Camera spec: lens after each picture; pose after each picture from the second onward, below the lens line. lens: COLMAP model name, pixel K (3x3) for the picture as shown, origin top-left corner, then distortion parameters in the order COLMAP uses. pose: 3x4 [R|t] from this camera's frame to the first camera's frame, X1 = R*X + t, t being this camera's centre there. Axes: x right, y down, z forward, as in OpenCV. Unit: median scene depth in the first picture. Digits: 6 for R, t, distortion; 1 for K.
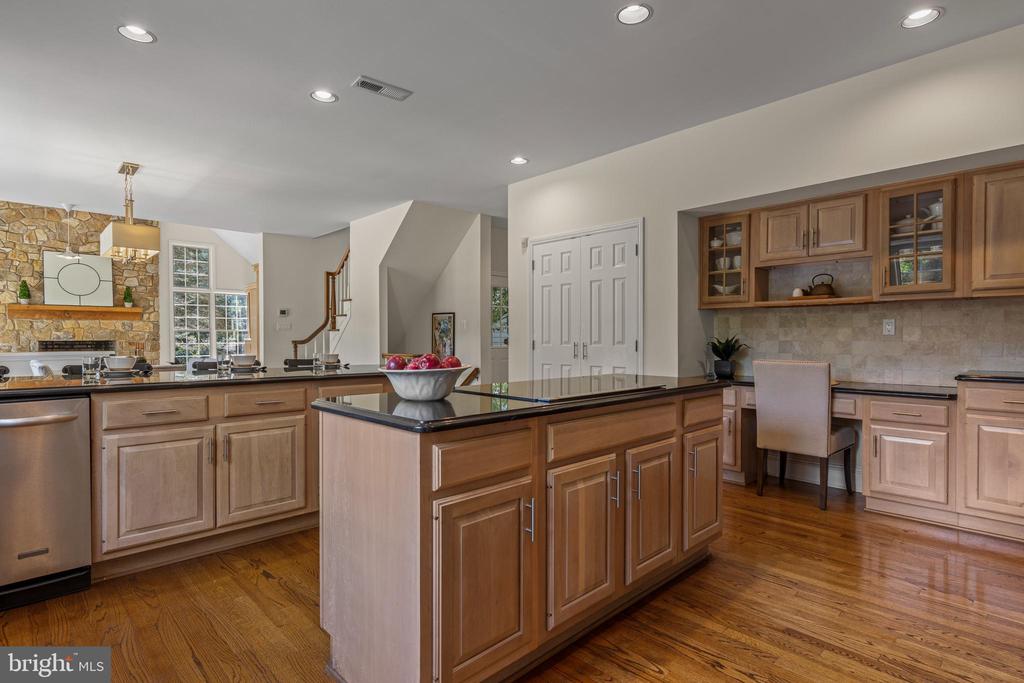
lens RADIAL K [[524.2, 0, 514.5], [0, 524.2, 344.2], [0, 0, 1]] dist [0.011312, -0.003240]
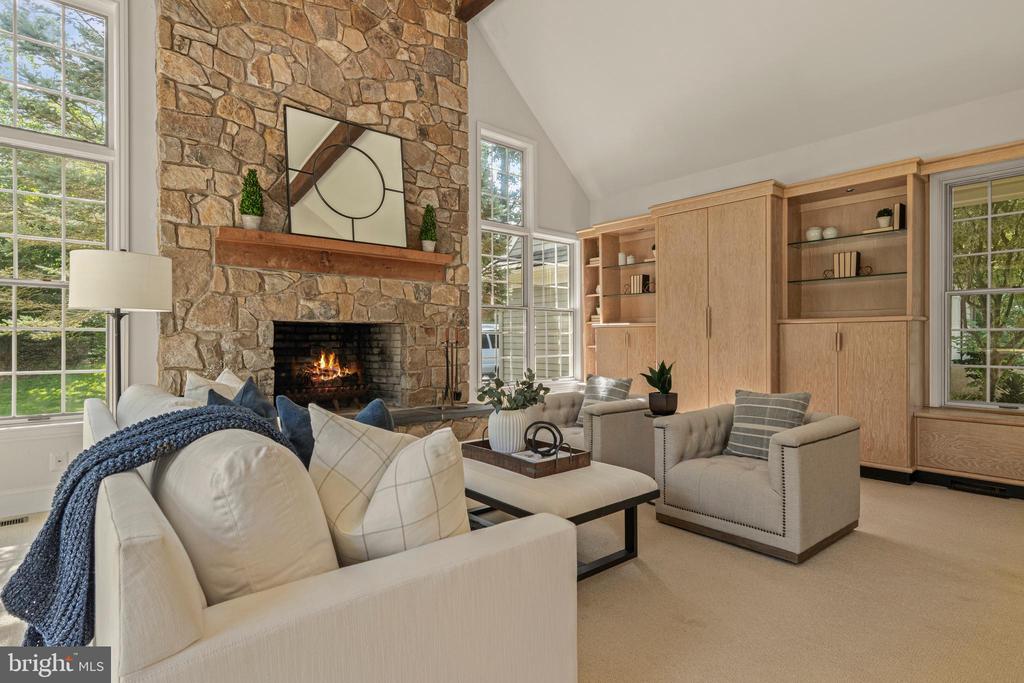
lens RADIAL K [[524.2, 0, 513.4], [0, 524.2, 339.7], [0, 0, 1]] dist [0.011312, -0.003240]
pose [[0.999272, -0.001546, -0.038129, -1.015103], [0.001088, 0.999927, -0.012025, 0.019710], [0.038145, 0.011975, 0.999200, 0.863431]]
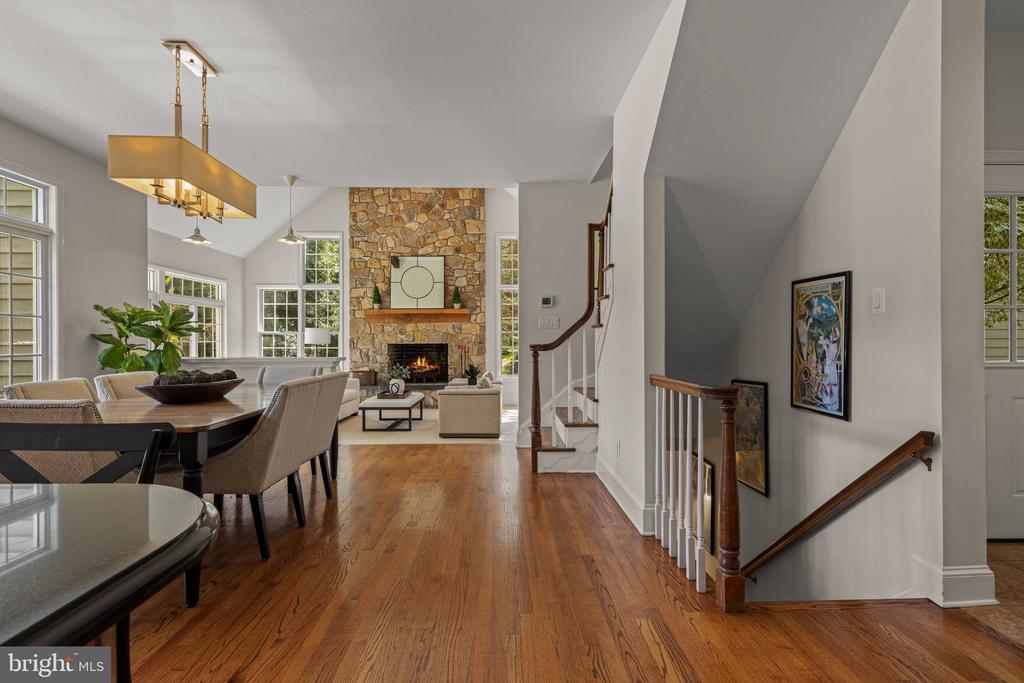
lens RADIAL K [[524.2, 0, 513.4], [0, 524.2, 342.1], [0, 0, 1]] dist [0.011312, -0.003240]
pose [[0.745953, -0.000668, -0.665999, -0.044232], [-0.005336, 0.999961, -0.006980, -0.005780], [0.665978, 0.008760, 0.745920, 0.575577]]
